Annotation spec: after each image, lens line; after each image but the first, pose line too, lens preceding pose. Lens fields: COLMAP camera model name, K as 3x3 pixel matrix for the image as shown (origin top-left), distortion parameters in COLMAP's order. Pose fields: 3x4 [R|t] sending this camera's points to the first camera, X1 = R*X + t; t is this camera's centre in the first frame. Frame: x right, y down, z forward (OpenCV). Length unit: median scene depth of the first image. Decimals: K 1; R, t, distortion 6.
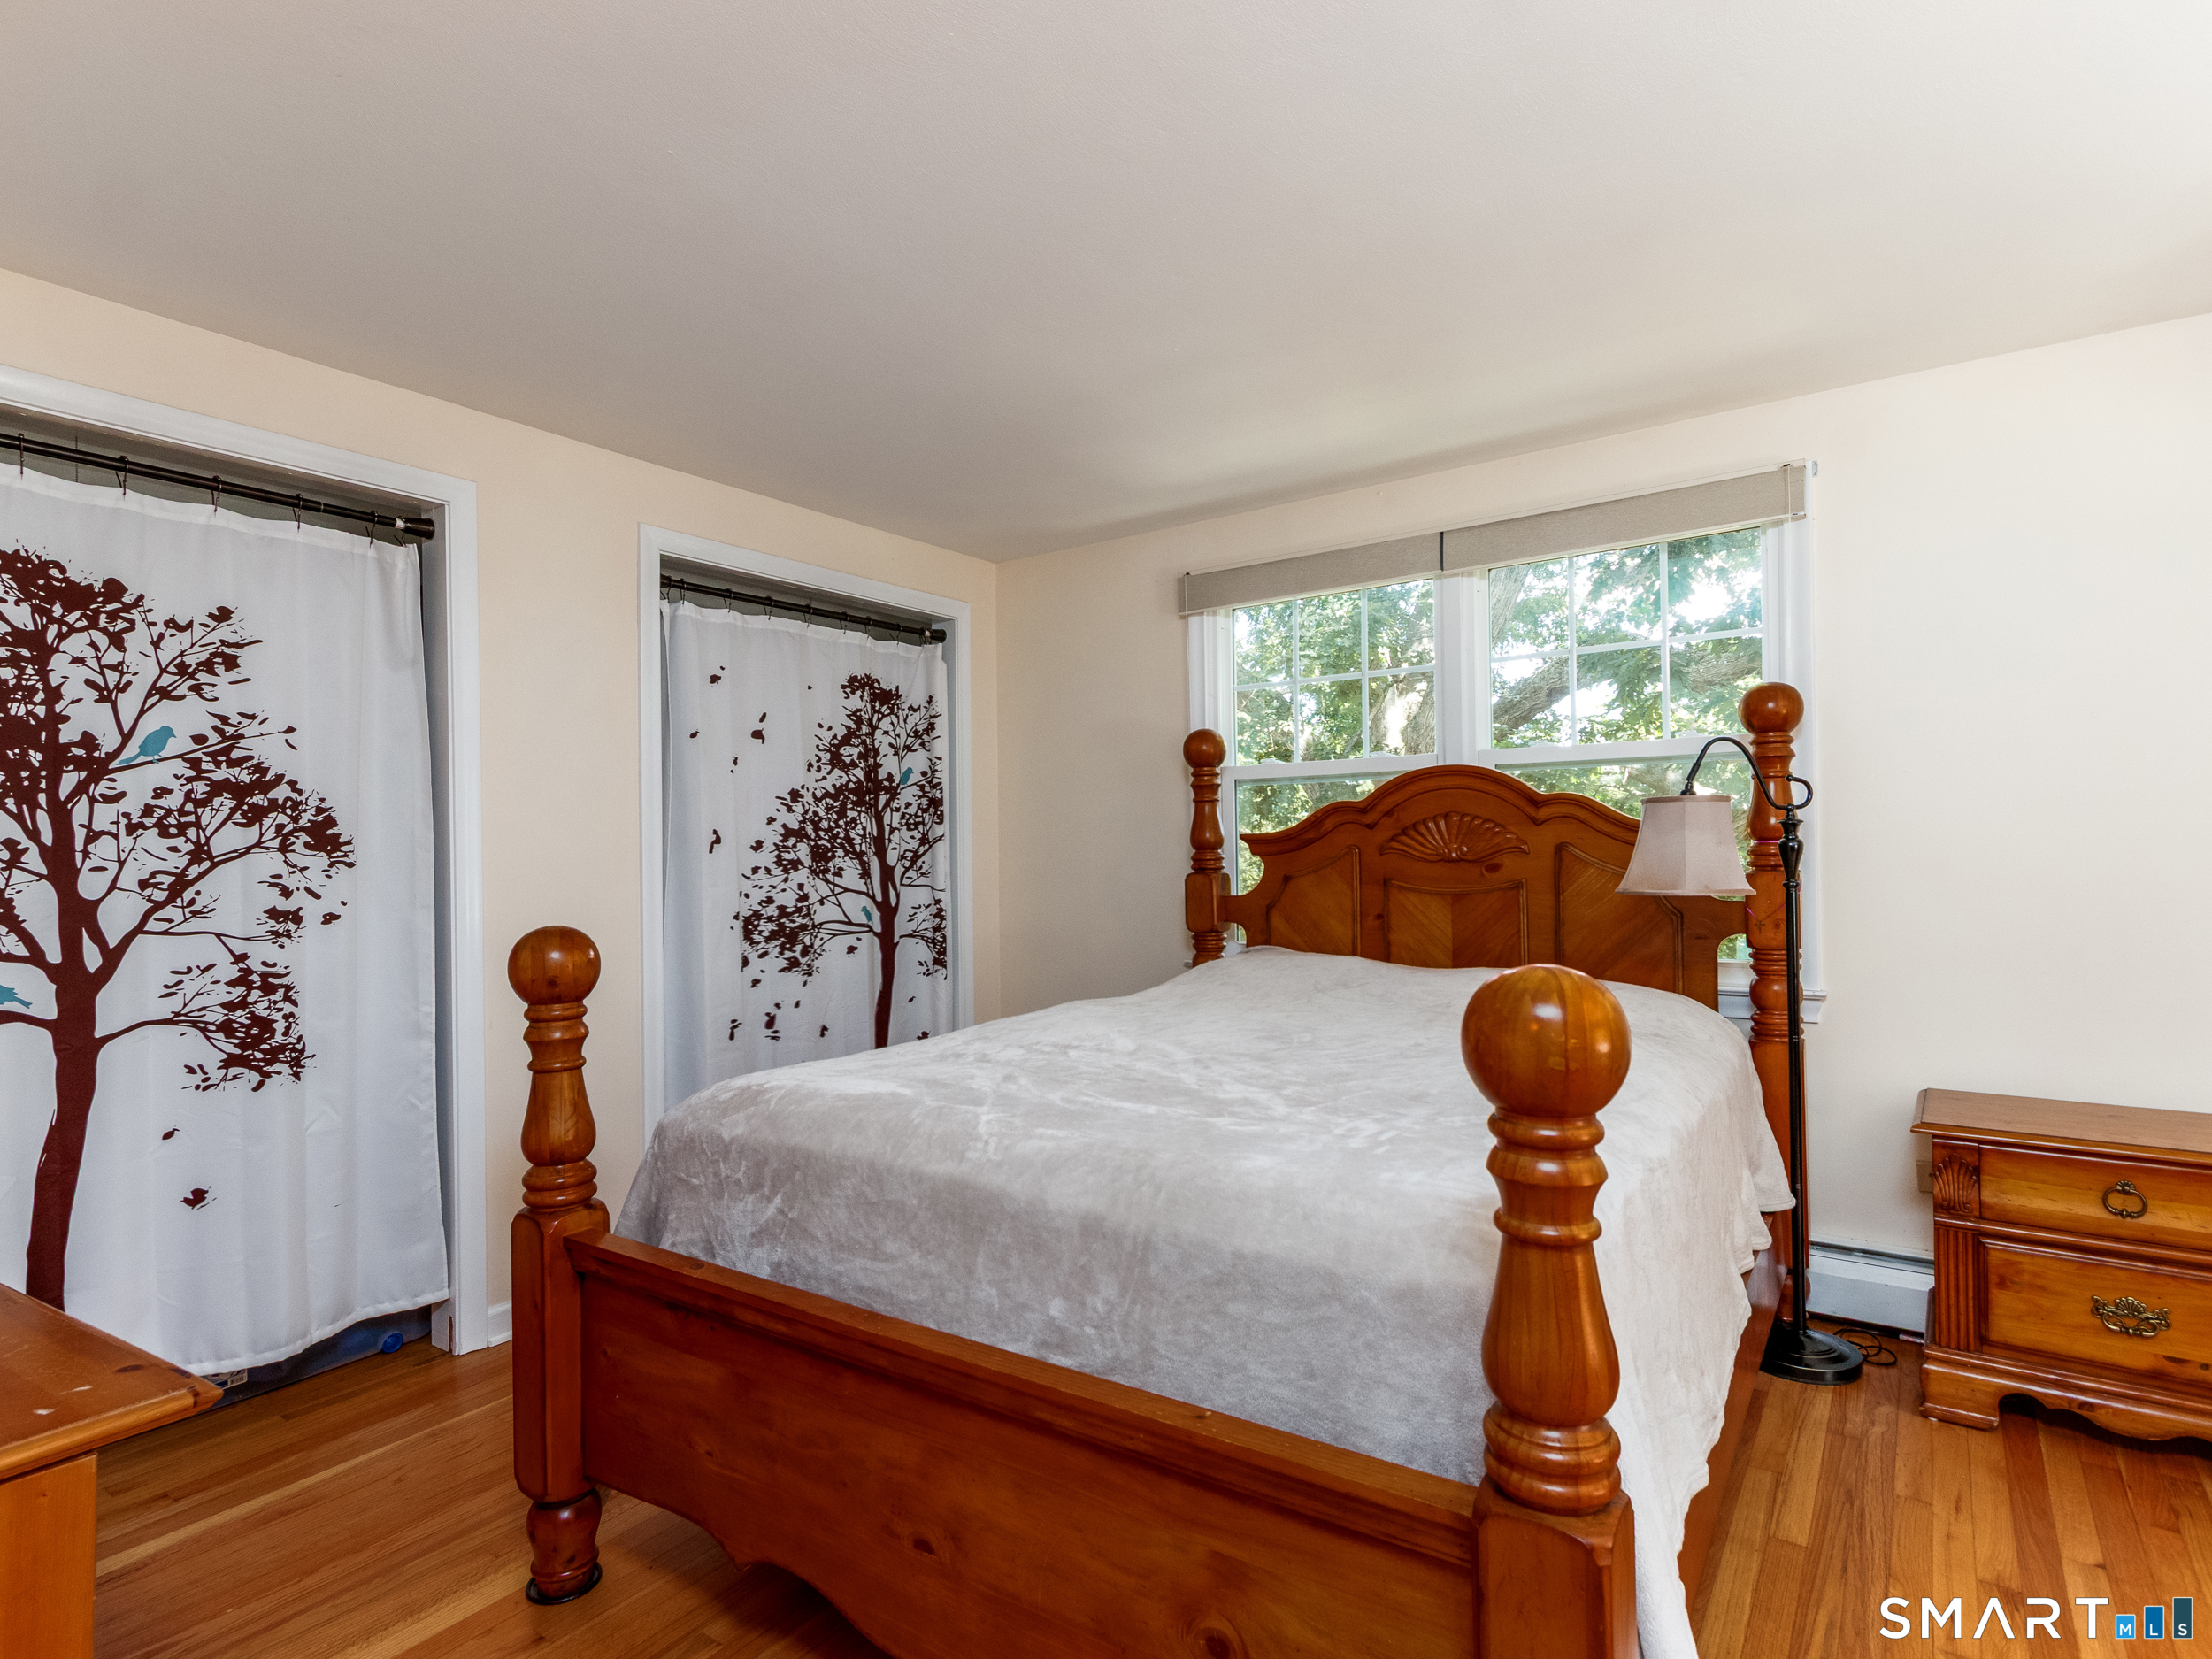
lens RADIAL K [[1148.8, 0, 1094.0], [0, 1148.8, 851.8], [0, 0, 1]] dist [0.009632, -0.001131]
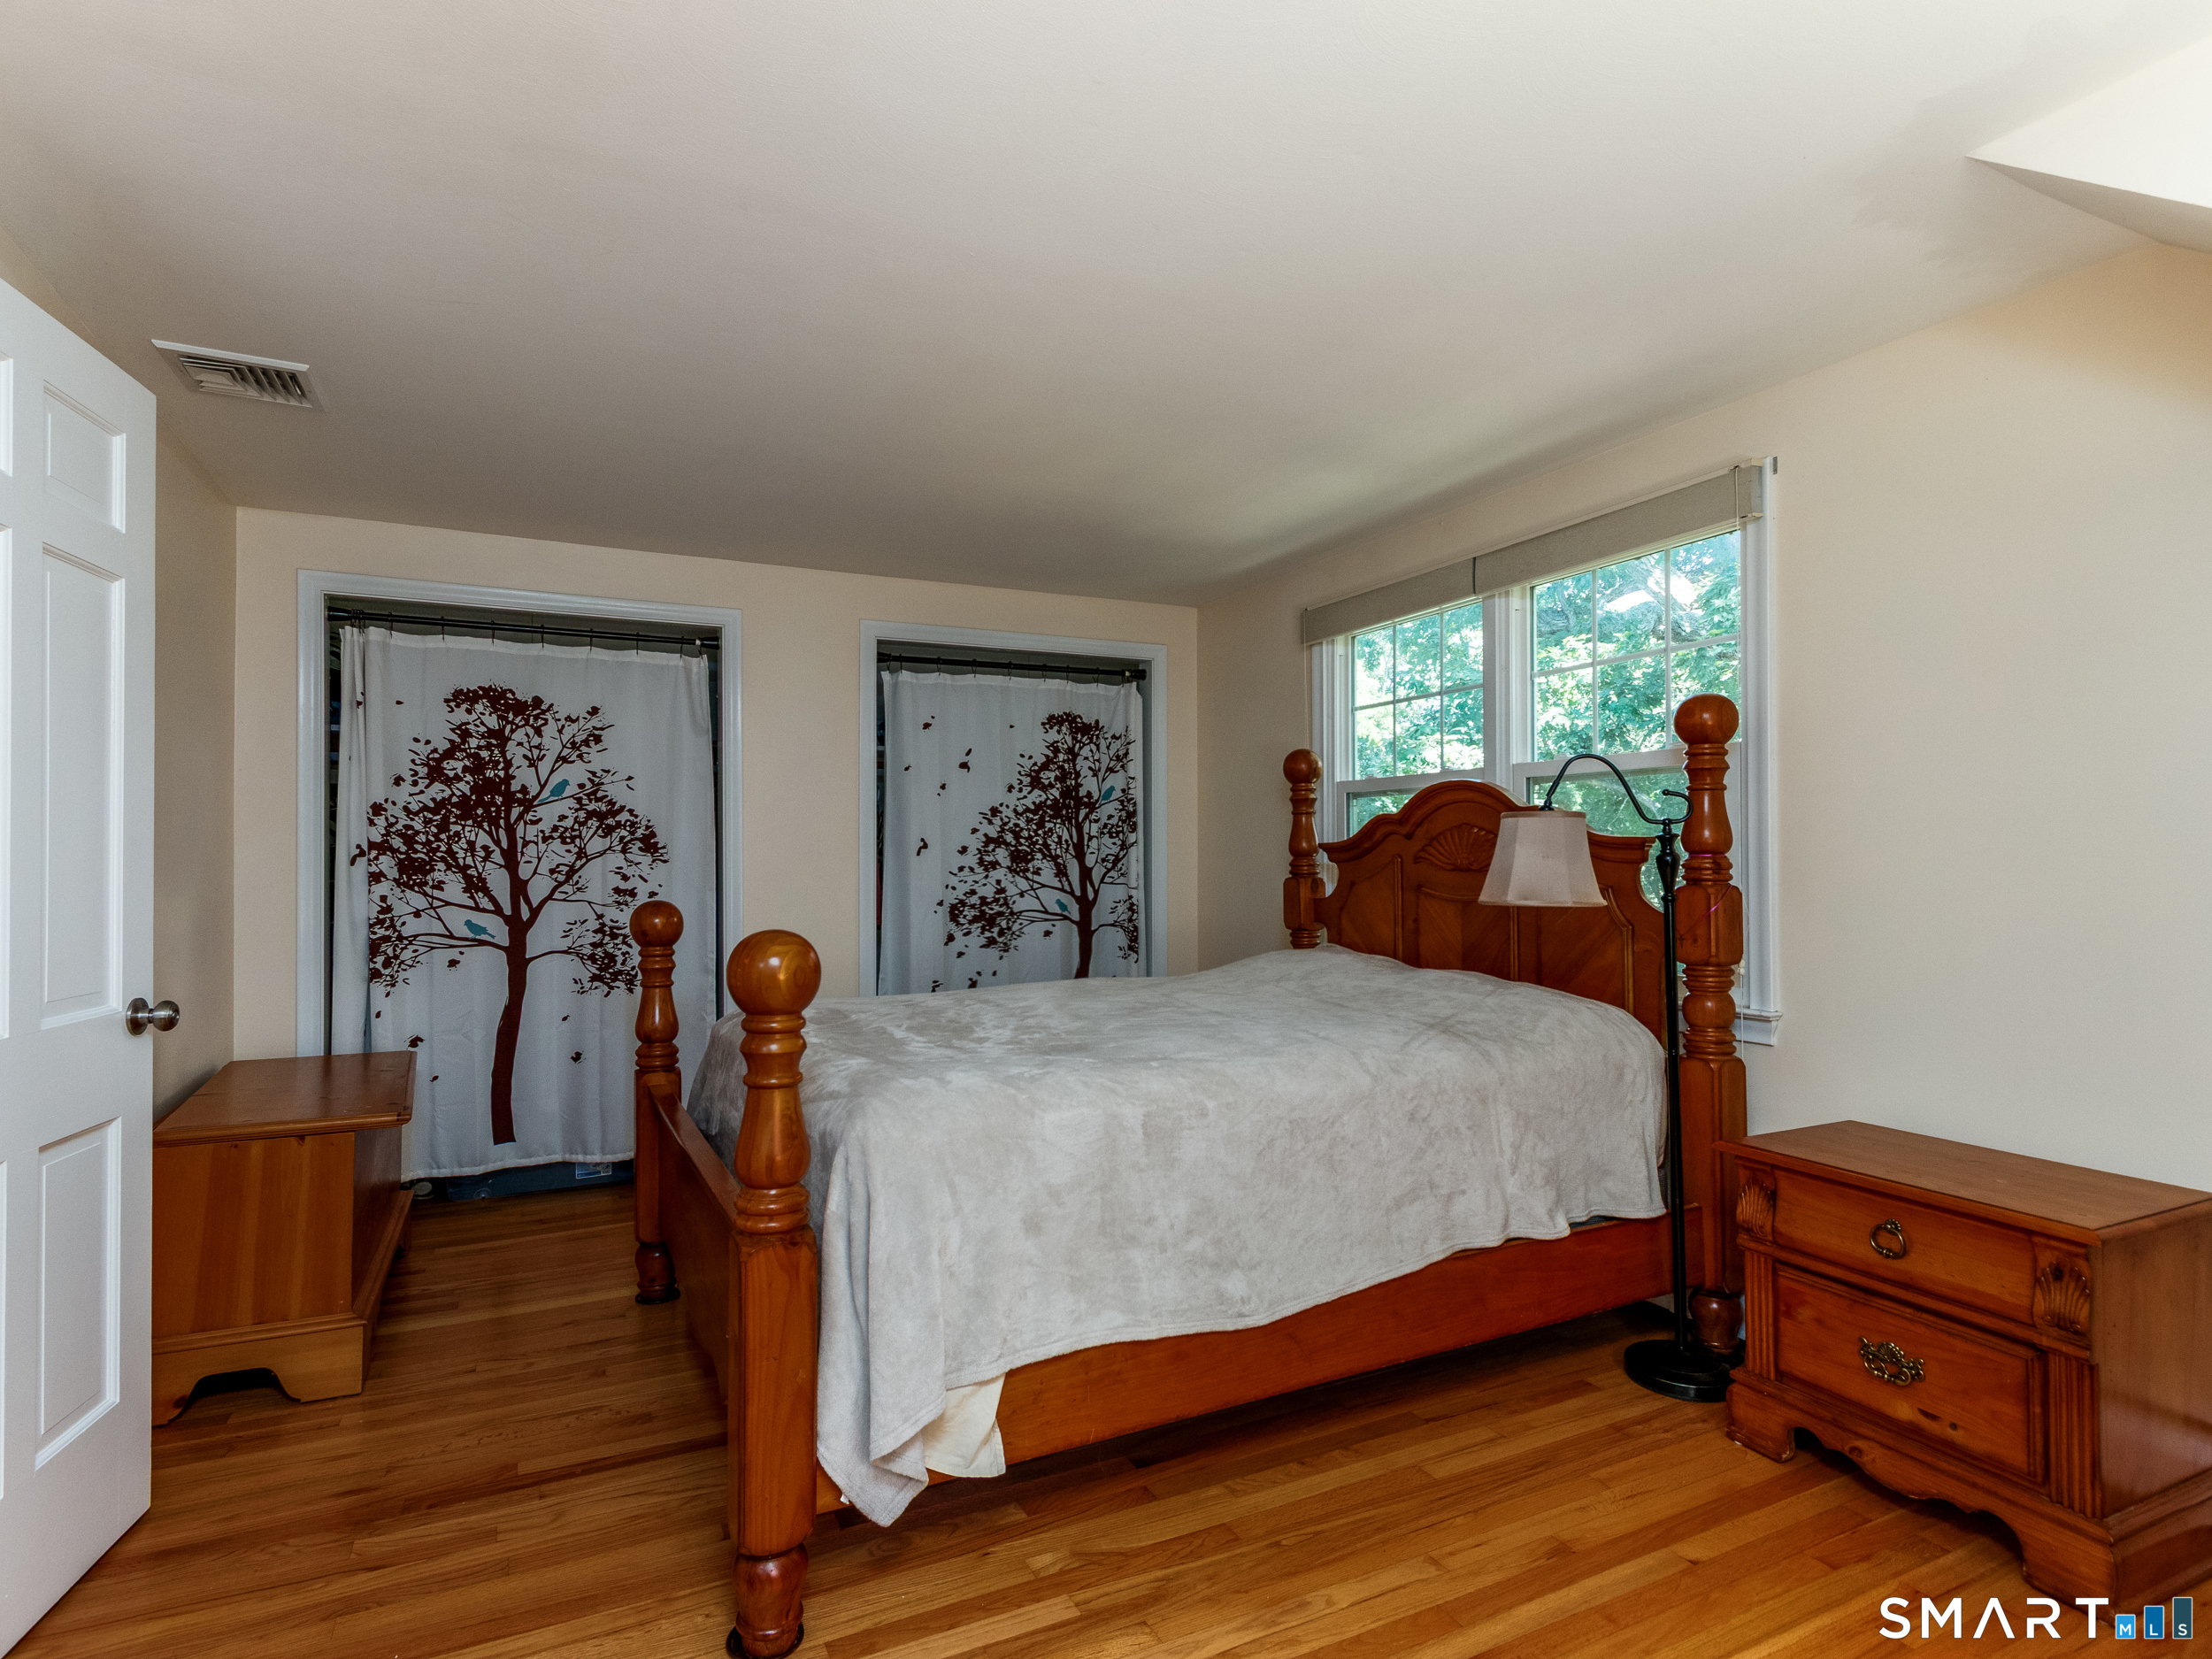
lens RADIAL K [[1148.8, 0, 1094.0], [0, 1148.8, 851.8], [0, 0, 1]] dist [0.009632, -0.001131]
pose [[0.880705, 0.008411, -0.473590, 0.457803], [-0.008432, 0.999962, 0.002078, -0.007456], [0.473589, 0.002163, 0.880743, -0.084512]]
